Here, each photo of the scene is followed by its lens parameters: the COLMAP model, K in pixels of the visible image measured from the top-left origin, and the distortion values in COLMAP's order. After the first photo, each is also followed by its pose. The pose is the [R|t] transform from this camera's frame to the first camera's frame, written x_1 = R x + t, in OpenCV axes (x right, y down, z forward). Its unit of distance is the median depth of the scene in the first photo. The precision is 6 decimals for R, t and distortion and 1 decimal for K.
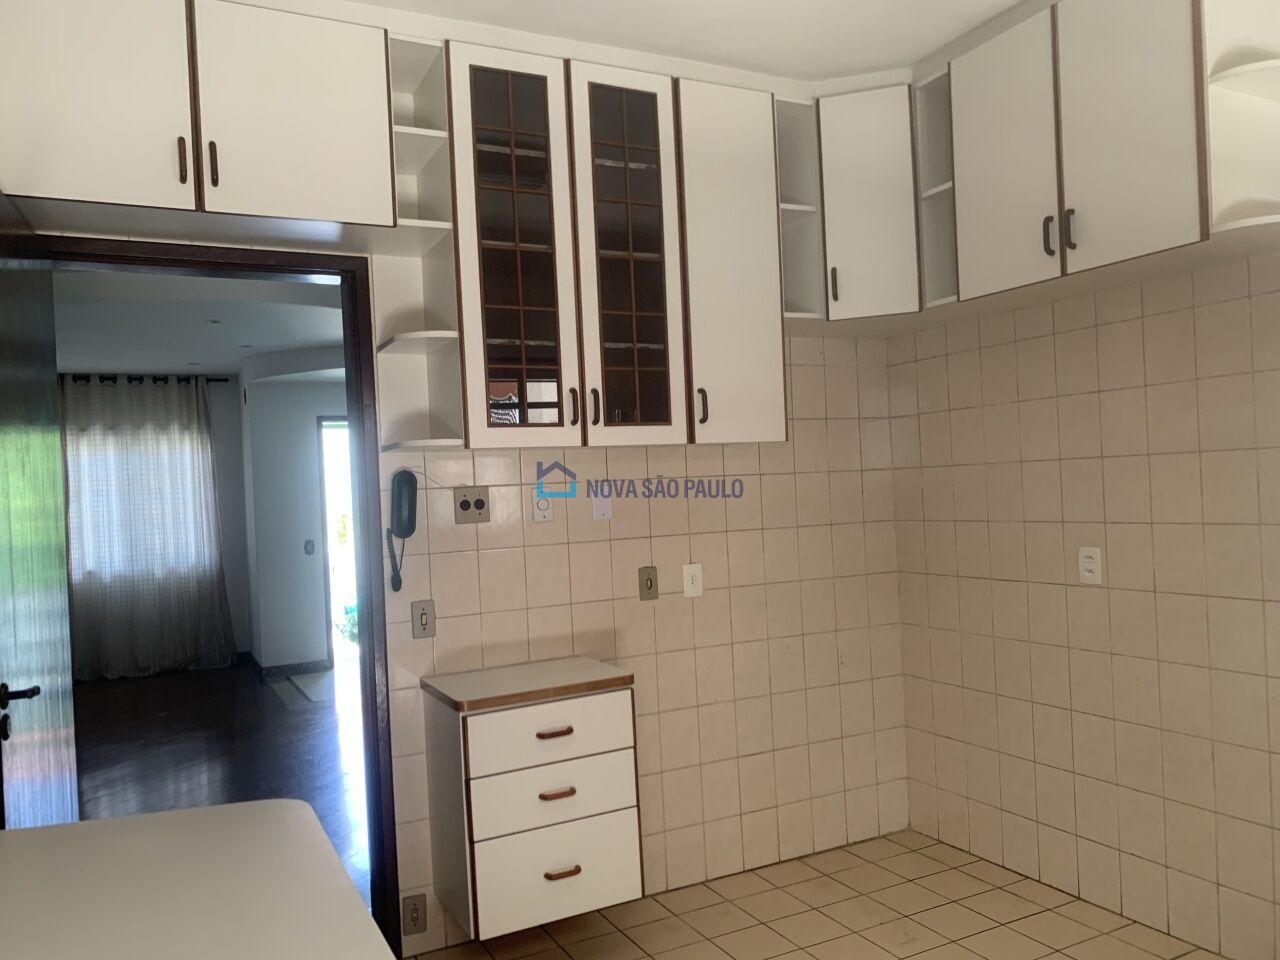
lens RADIAL K [[995.9, 0, 634.3], [0, 995.9, 489.3], [0, 0, 1]] dist [0.064061, -0.092028]
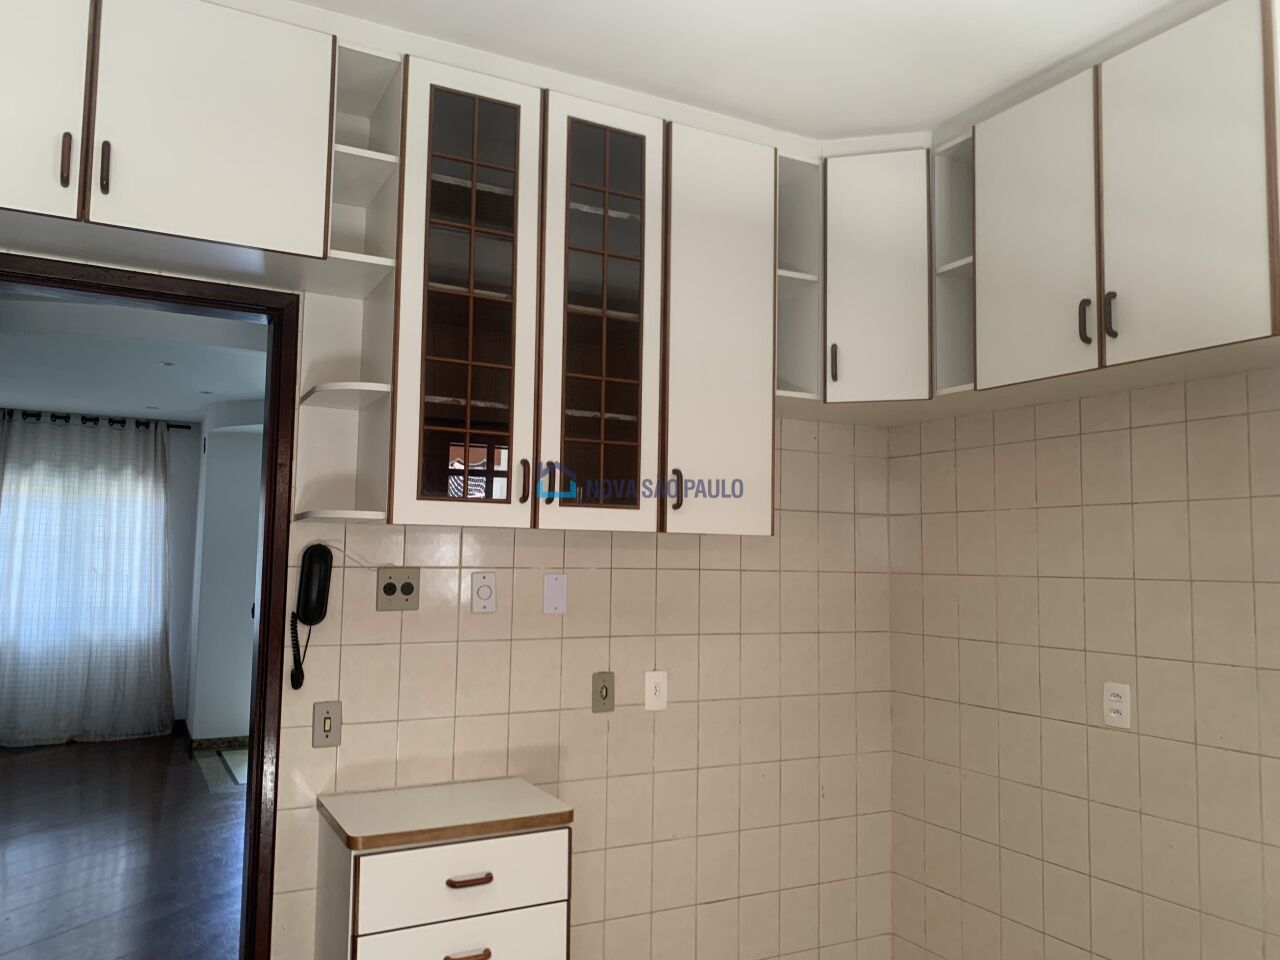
lens RADIAL K [[995.9, 0, 647.5], [0, 995.9, 477.4], [0, 0, 1]] dist [0.064061, -0.092028]
pose [[0.997718, 0.063802, 0.022097, 0.022083], [-0.061670, 0.994340, -0.086518, -0.017242], [-0.027492, 0.084958, 0.996005, 0.134019]]
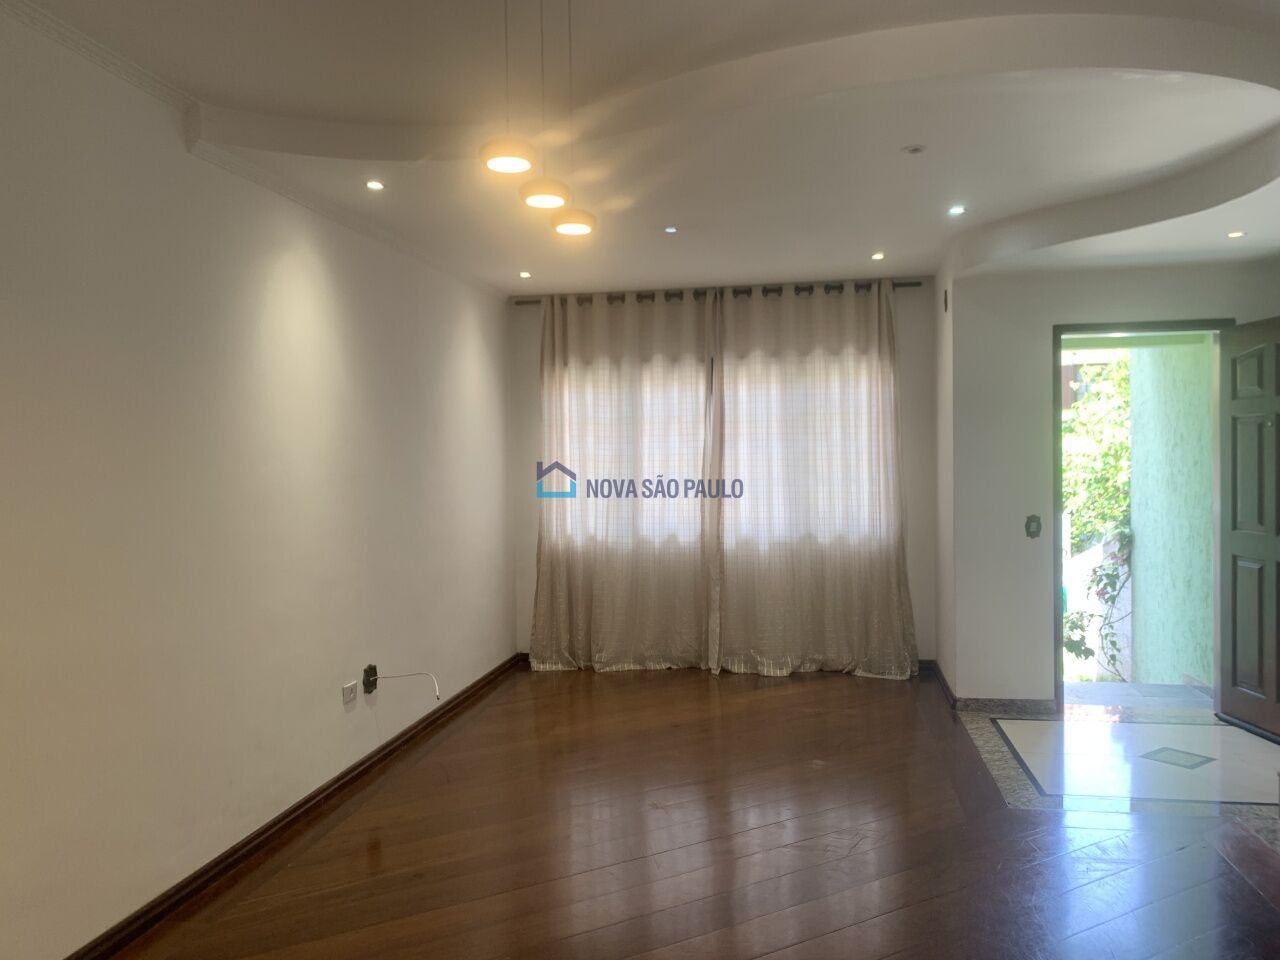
lens RADIAL K [[927.1, 0, 639.4], [0, 927.1, 489.9], [0, 0, 1]] dist [0.024272, -0.003492]
pose [[0.795850, 0.052290, -0.603232, -0.431167], [-0.021609, 0.998082, 0.058008, 0.012515], [0.605108, -0.033131, 0.795453, 0.955081]]
